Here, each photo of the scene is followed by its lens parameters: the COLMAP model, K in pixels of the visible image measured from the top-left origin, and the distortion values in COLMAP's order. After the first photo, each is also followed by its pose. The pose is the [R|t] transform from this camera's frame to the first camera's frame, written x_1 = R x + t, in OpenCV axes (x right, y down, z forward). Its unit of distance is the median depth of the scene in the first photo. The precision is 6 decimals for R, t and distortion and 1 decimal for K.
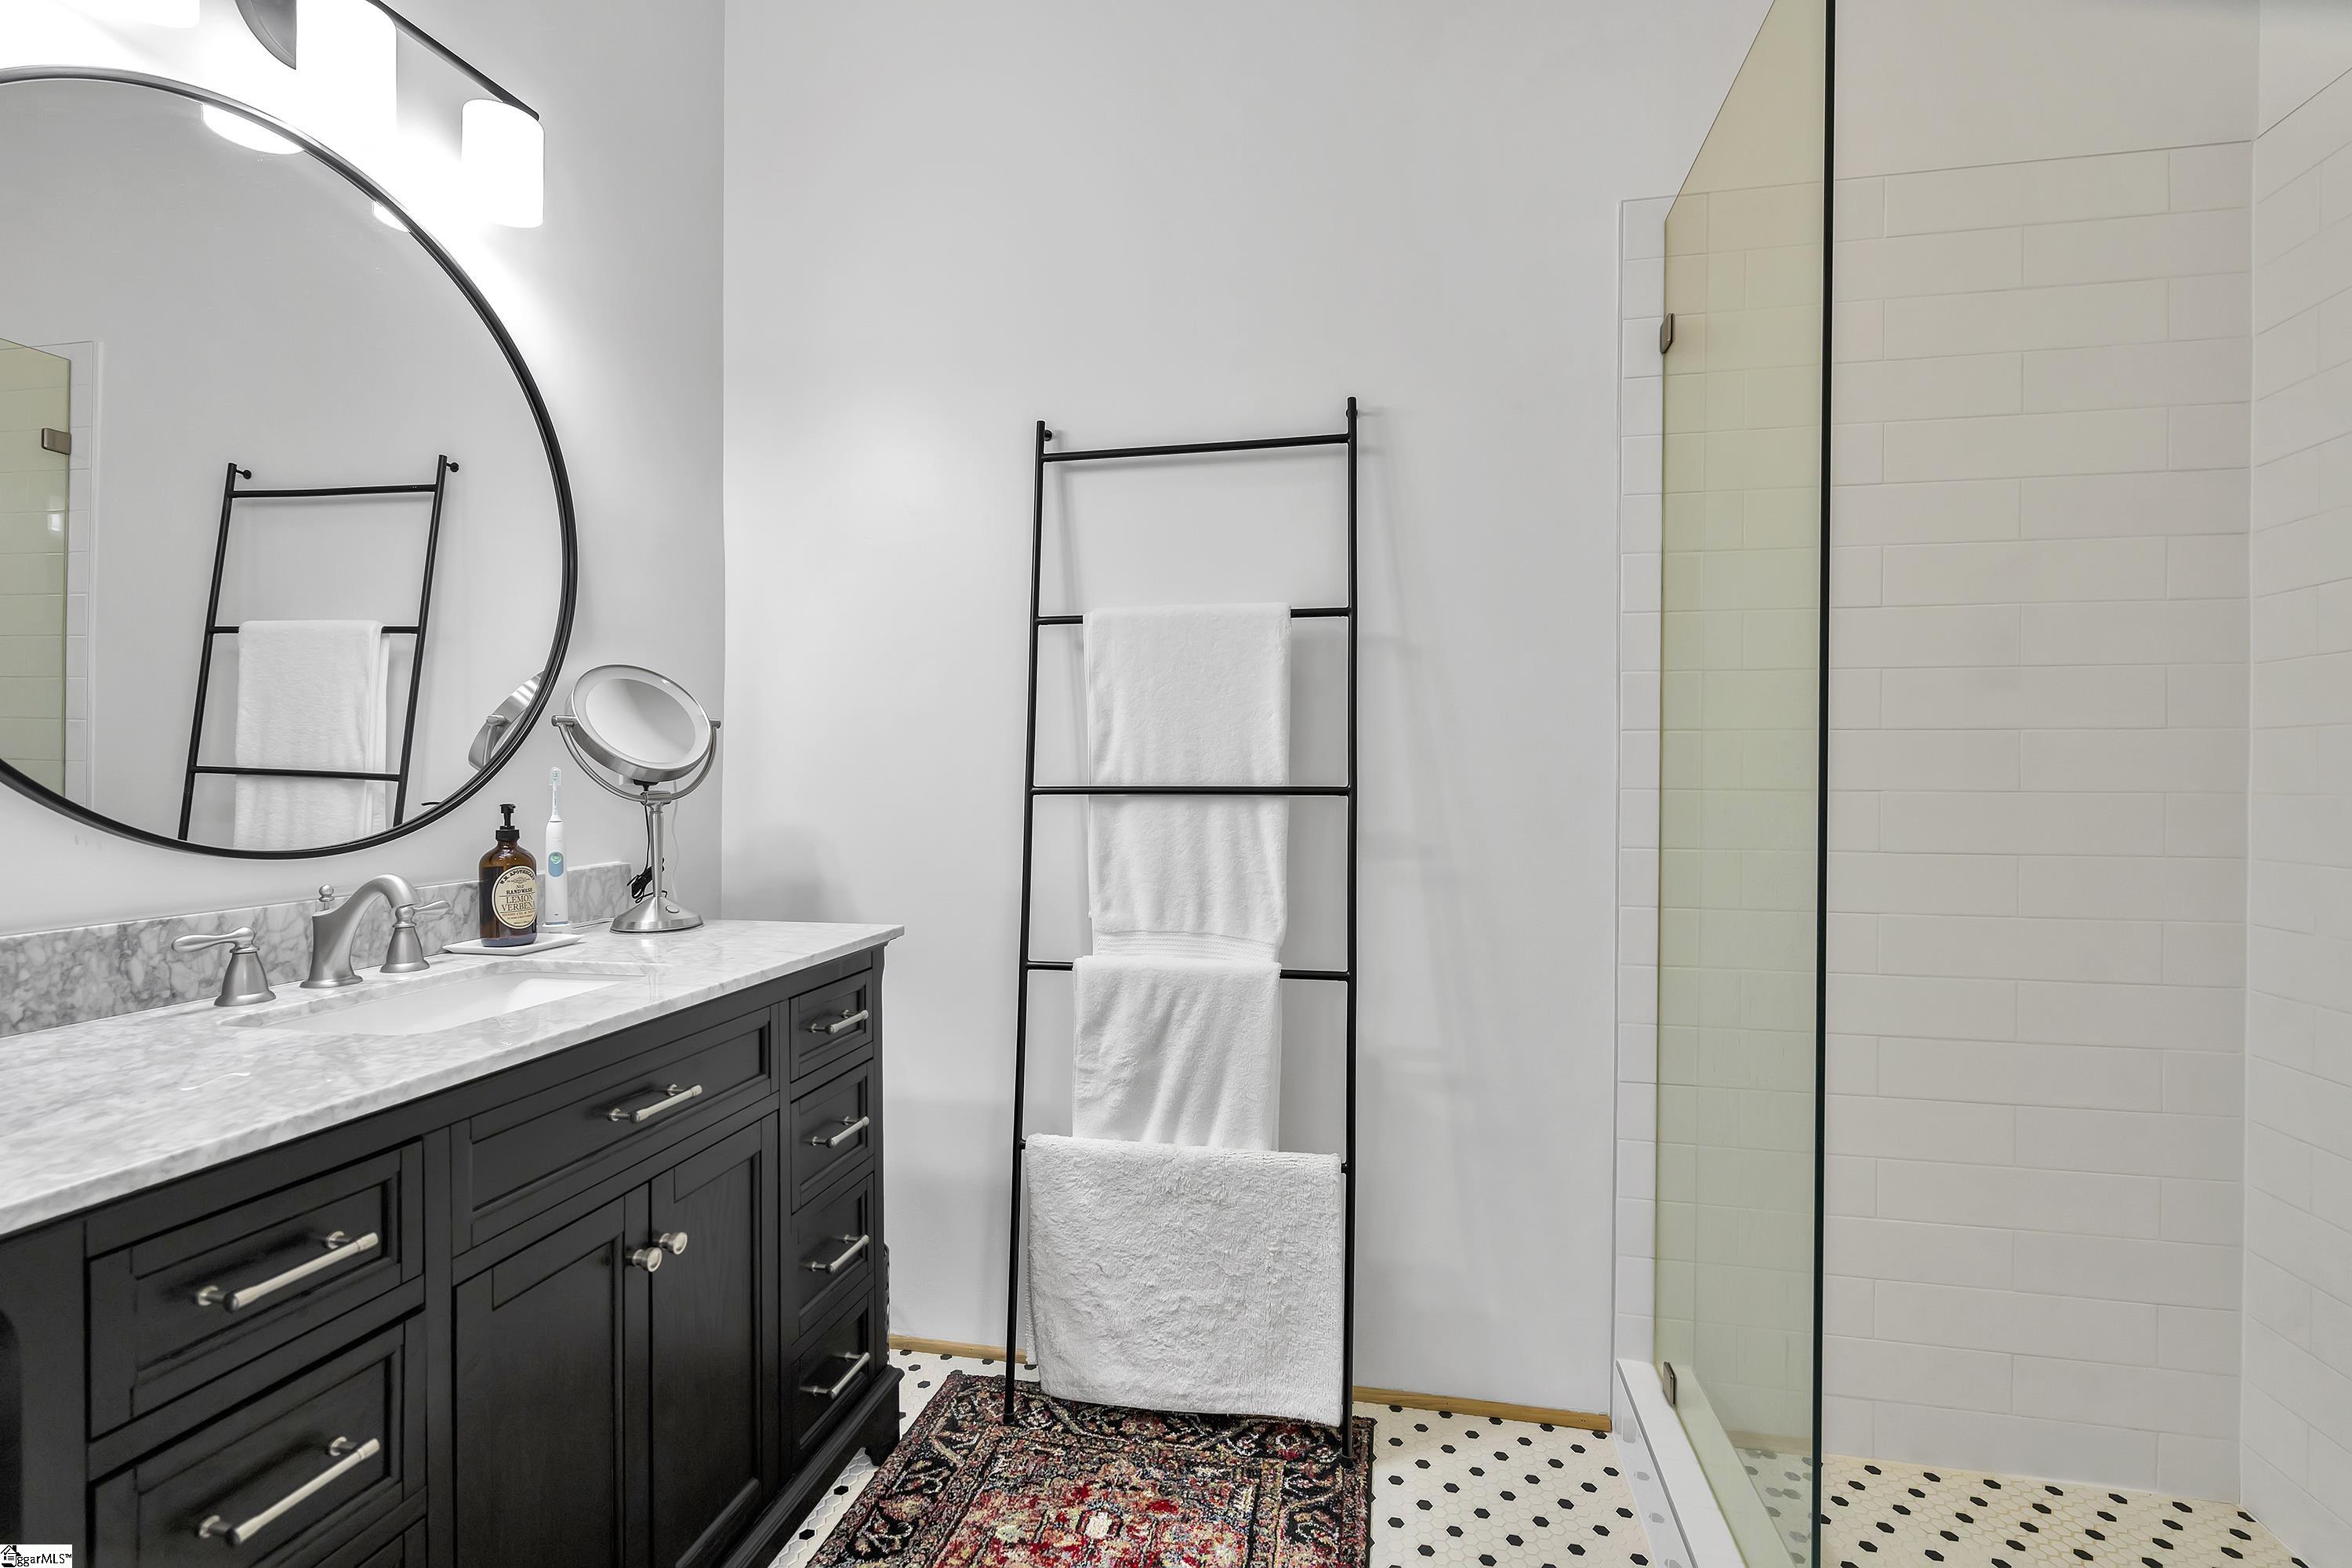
lens RADIAL K [[1064.4, 0, 1176.0], [0, 1064.4, 780.8], [0, 0, 1]] dist [-0.000080, 0.001161]
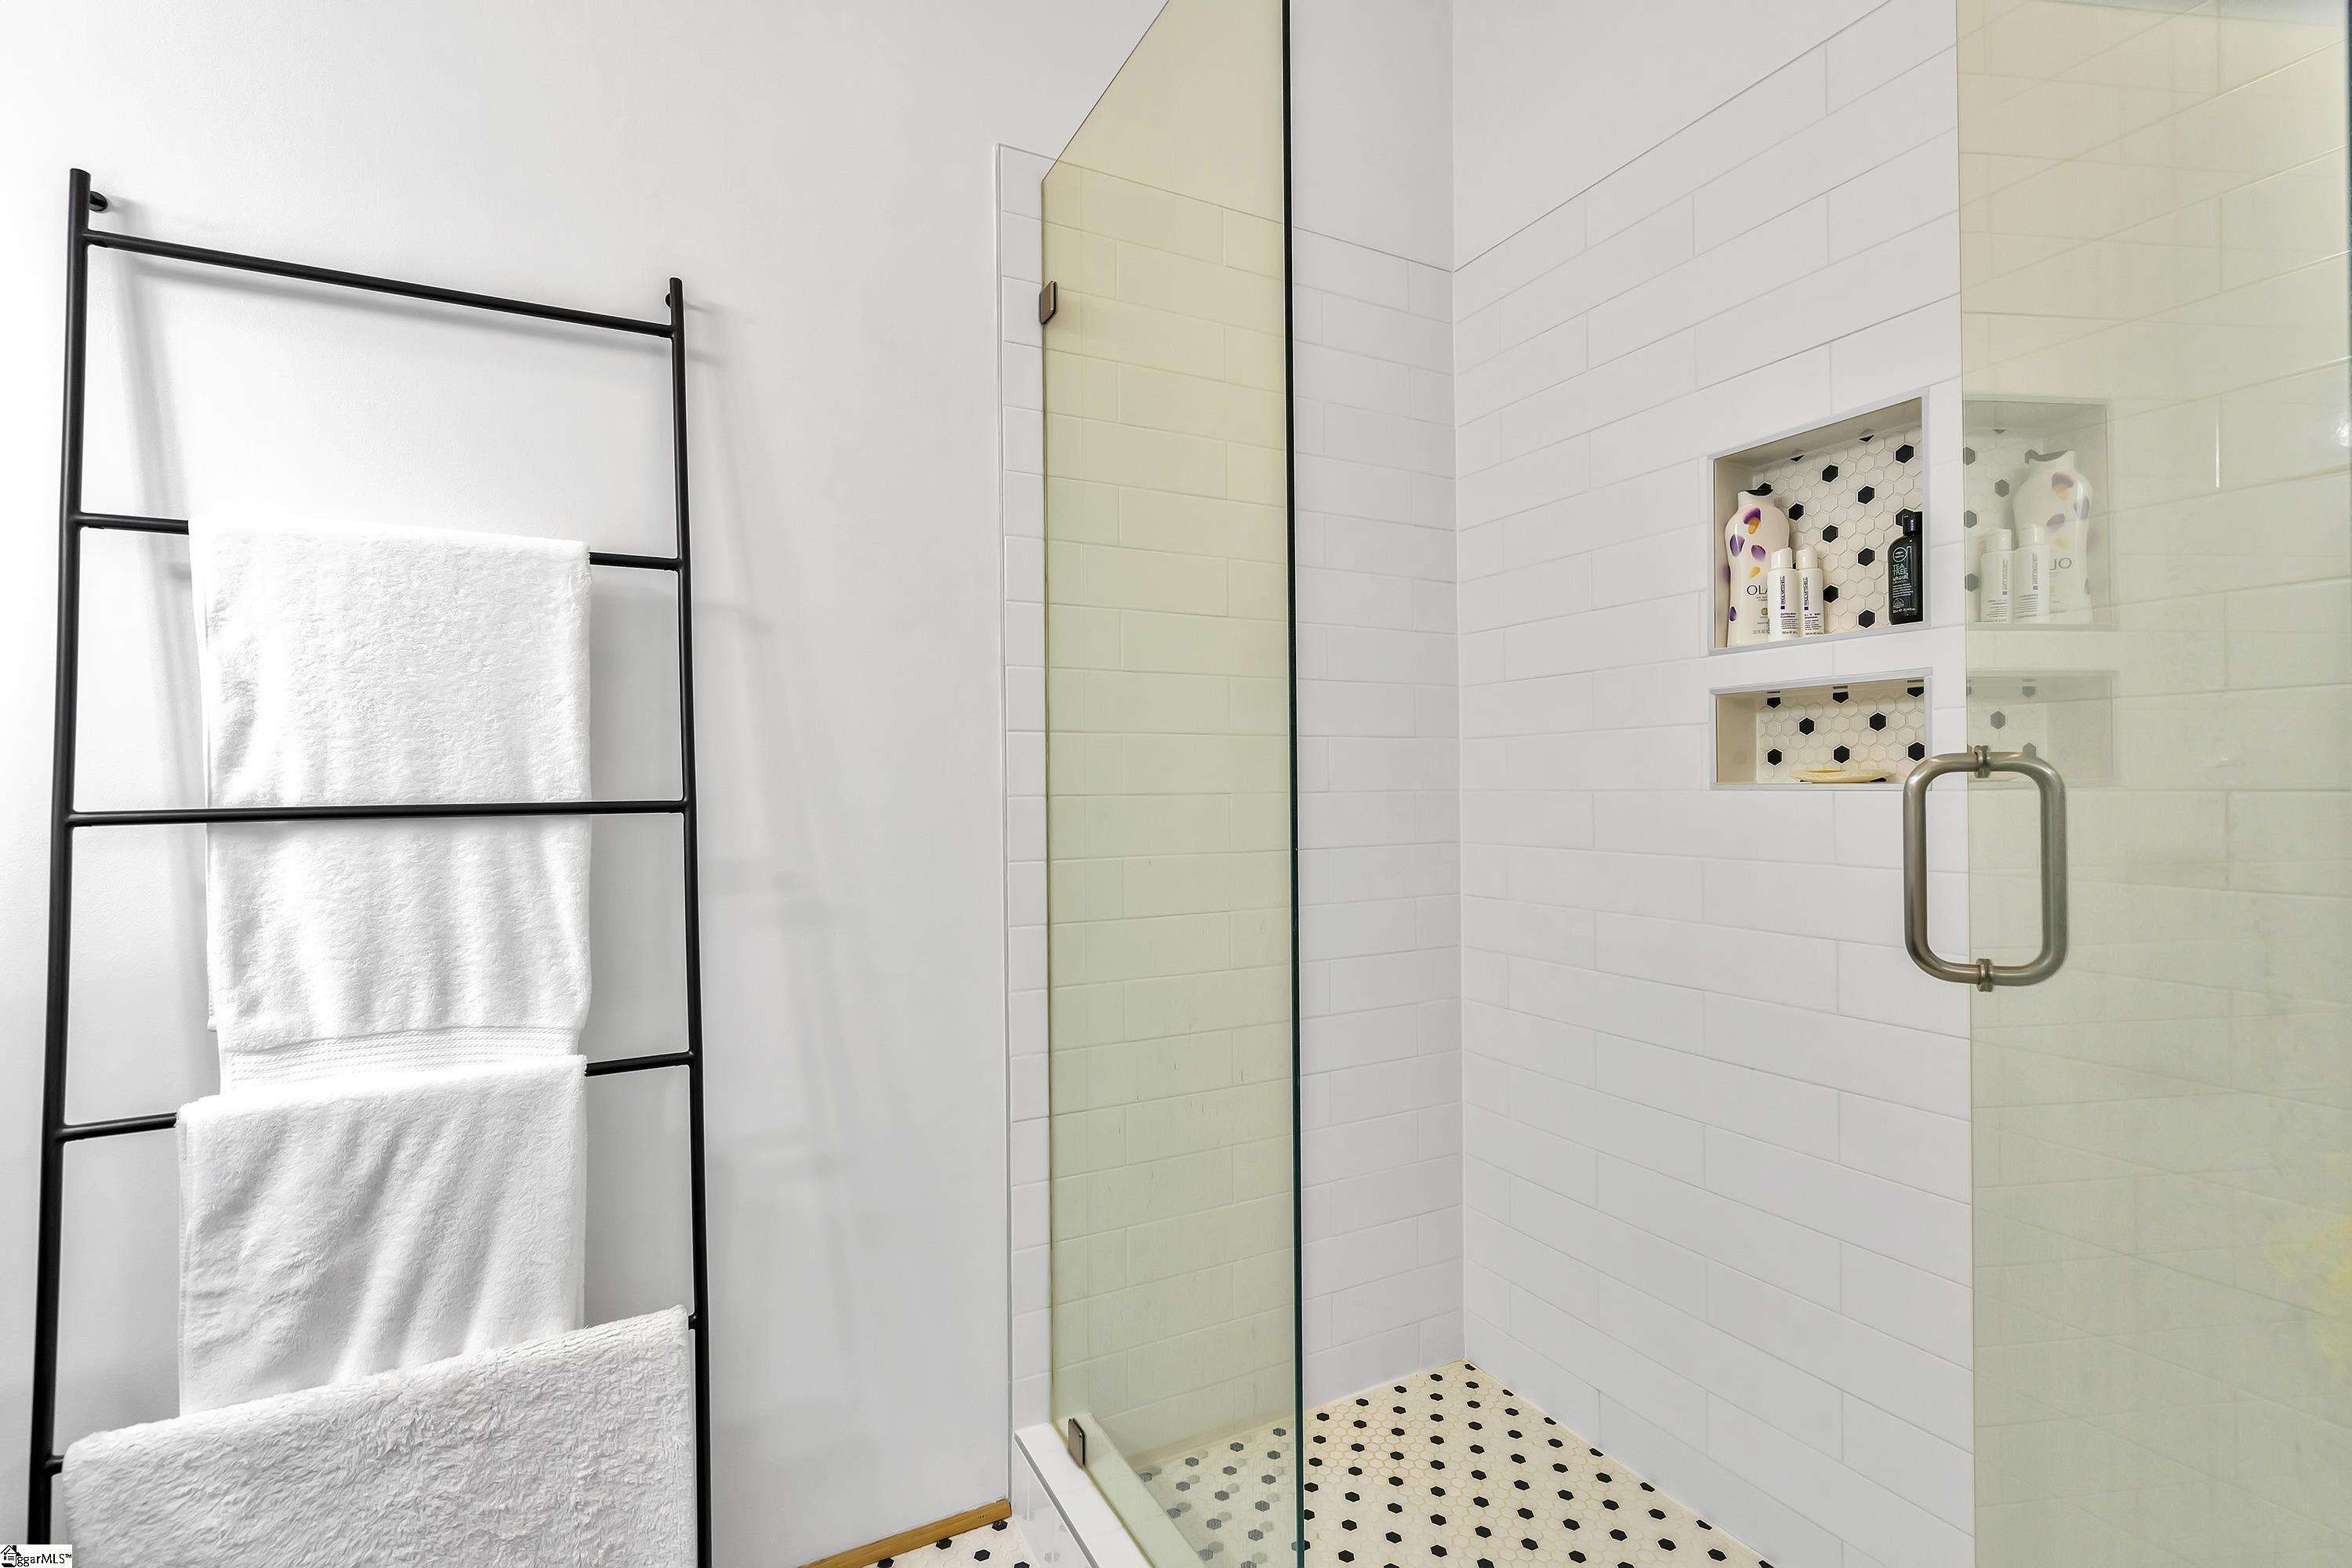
lens RADIAL K [[1064.4, 0, 1182.1], [0, 1064.4, 785.9], [0, 0, 1]] dist [-0.000080, 0.001161]
pose [[0.780659, -0.012892, 0.624824, -0.029555], [0.017323, 0.999849, -0.001013, 0.002225], [-0.624717, 0.011614, 0.780765, 0.204363]]
